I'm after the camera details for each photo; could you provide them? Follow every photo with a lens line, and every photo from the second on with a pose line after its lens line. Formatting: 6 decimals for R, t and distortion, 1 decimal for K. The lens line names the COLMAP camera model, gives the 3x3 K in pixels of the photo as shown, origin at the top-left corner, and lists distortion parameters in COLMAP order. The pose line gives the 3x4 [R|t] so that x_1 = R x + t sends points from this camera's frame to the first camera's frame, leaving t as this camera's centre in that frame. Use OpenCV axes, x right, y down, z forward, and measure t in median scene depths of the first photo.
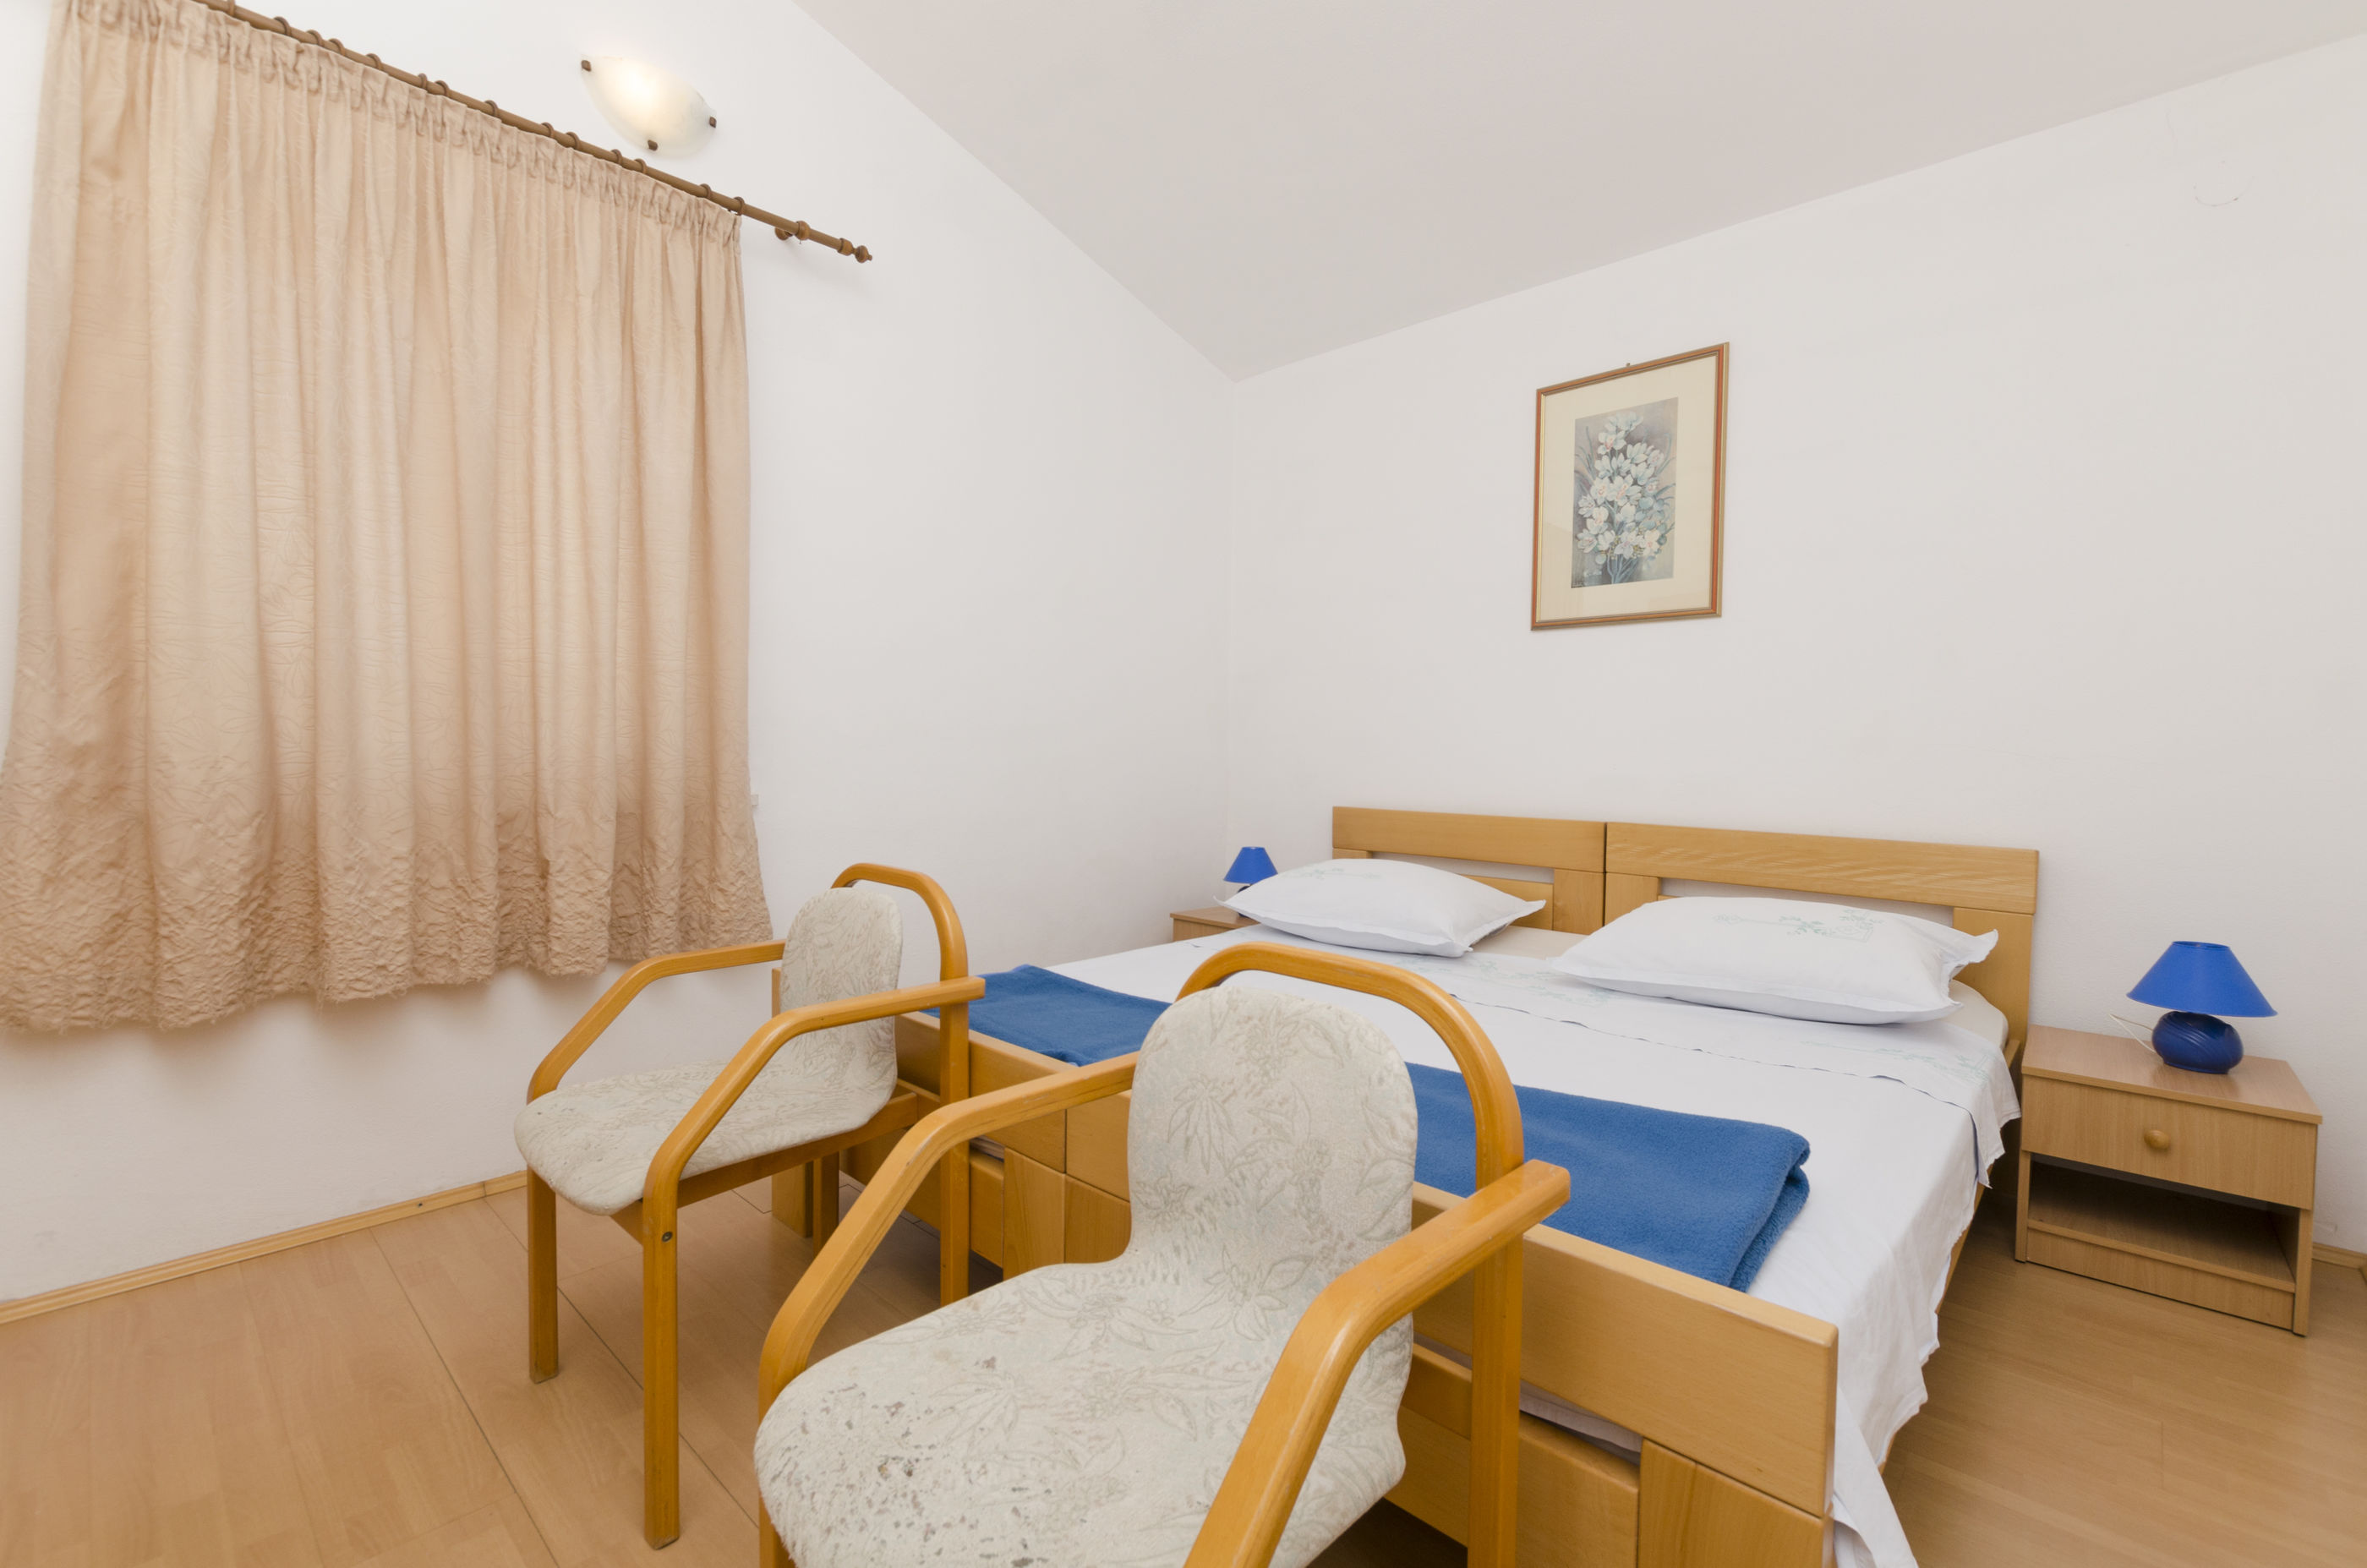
lens RADIAL K [[1029.1, 0, 1181.3], [0, 1029.1, 774.4], [0, 0, 1]] dist [0.007606, 0.000597]
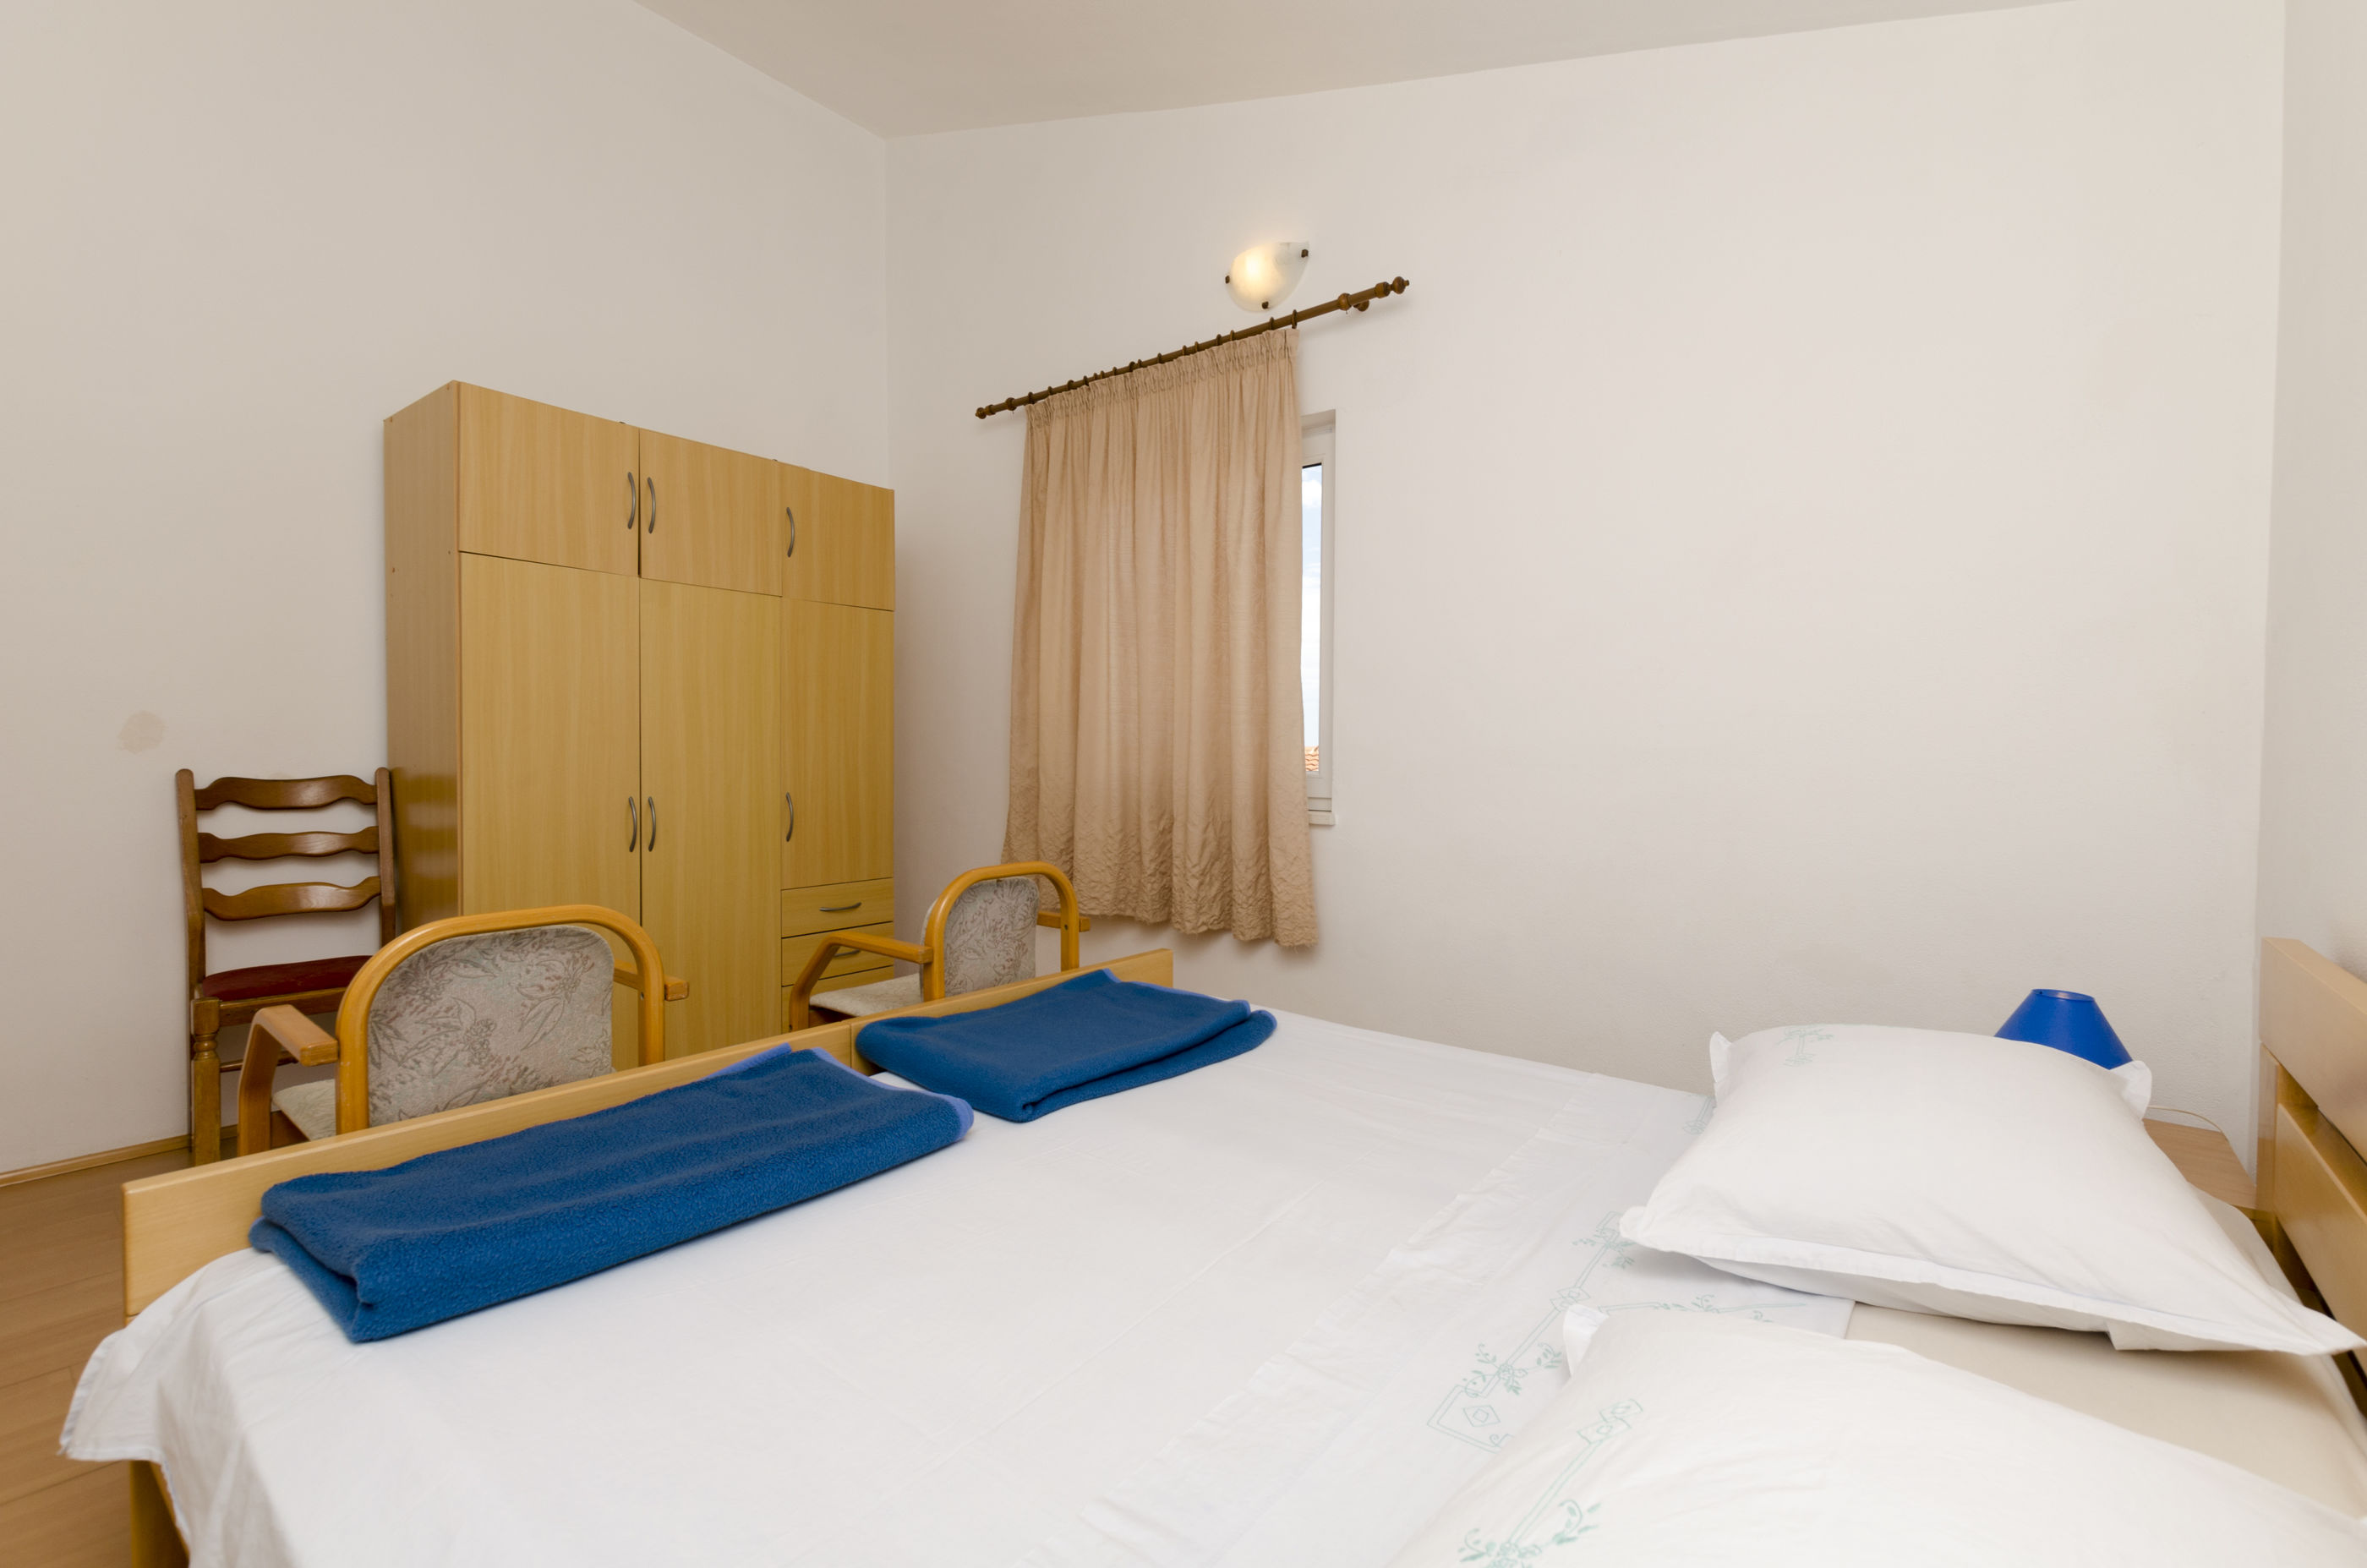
lens RADIAL K [[1029.1, 0, 1181.9], [0, 1029.1, 785.2], [0, 0, 1]] dist [0.007606, 0.000597]
pose [[0.078383, 0.006472, -0.996902, 0.802085], [-0.045430, 0.998963, 0.002914, -0.010759], [0.995888, 0.045061, 0.078595, 0.863725]]
